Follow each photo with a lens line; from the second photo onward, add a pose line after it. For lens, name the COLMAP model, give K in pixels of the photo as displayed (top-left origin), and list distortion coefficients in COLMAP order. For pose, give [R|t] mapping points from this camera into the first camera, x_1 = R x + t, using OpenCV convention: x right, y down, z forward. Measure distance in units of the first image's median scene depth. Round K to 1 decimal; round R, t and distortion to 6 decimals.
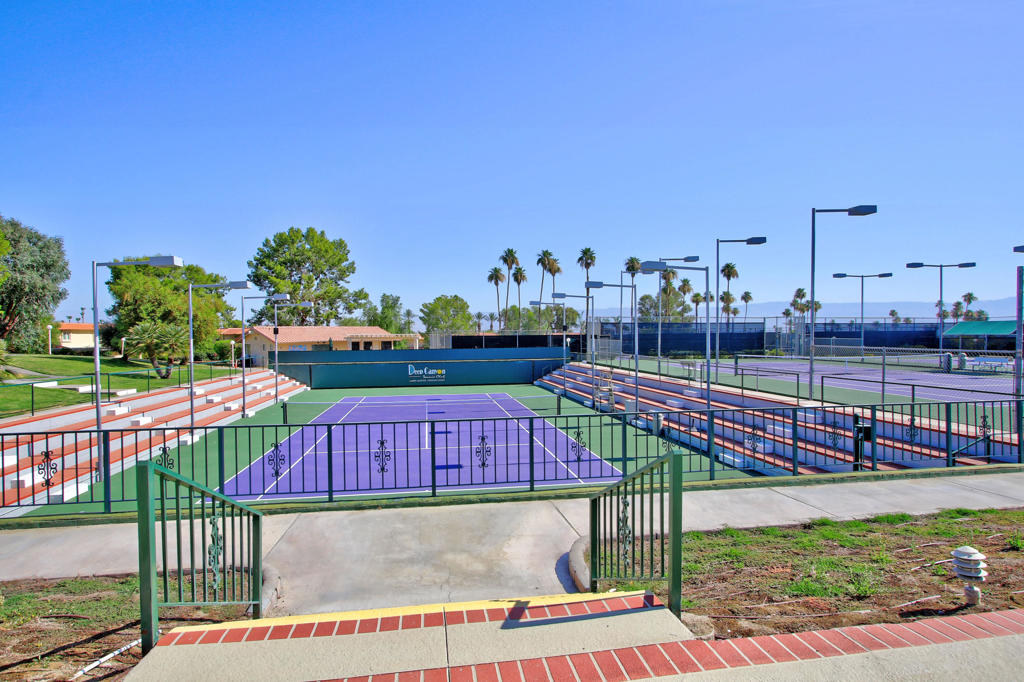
lens RADIAL K [[550.1, 0, 507.0], [0, 550.1, 346.3], [0, 0, 1]] dist [-0.006742, 0.000112]
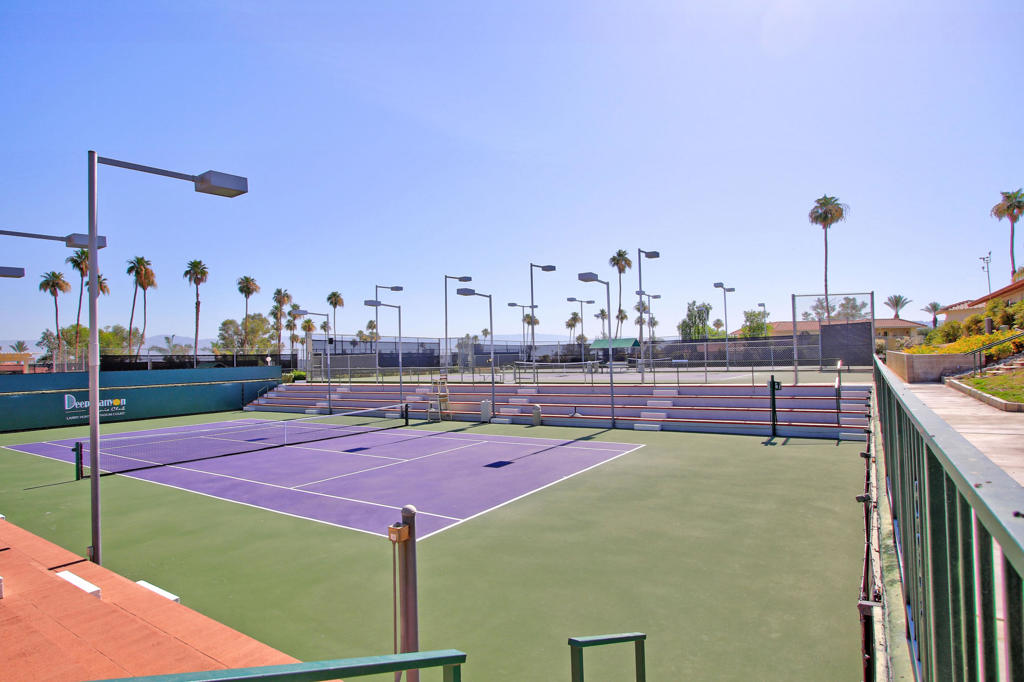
lens RADIAL K [[550.1, 0, 504.9], [0, 550.1, 344.5], [0, 0, 1]] dist [-0.006742, 0.000112]
pose [[0.676228, 0.012007, 0.736595, -0.188007], [0.035759, 0.998154, -0.049099, 0.014735], [-0.735824, 0.059542, 0.674550, 0.079190]]
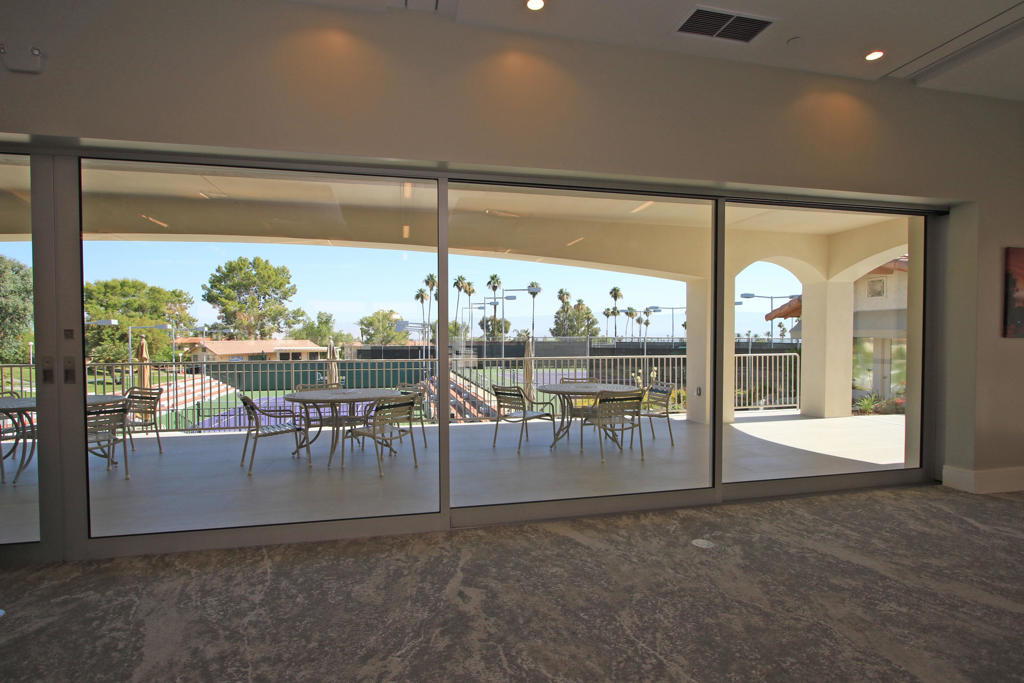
lens RADIAL K [[523.7, 0, 512.7], [0, 523.7, 336.9], [0, 0, 1]] dist [0.000070, -0.000879]
pose [[0.998316, 0.006871, 0.057601, 0.140668], [-0.005723, 0.999782, -0.020072, -0.019661], [-0.057727, 0.019708, 0.998138, -0.182813]]
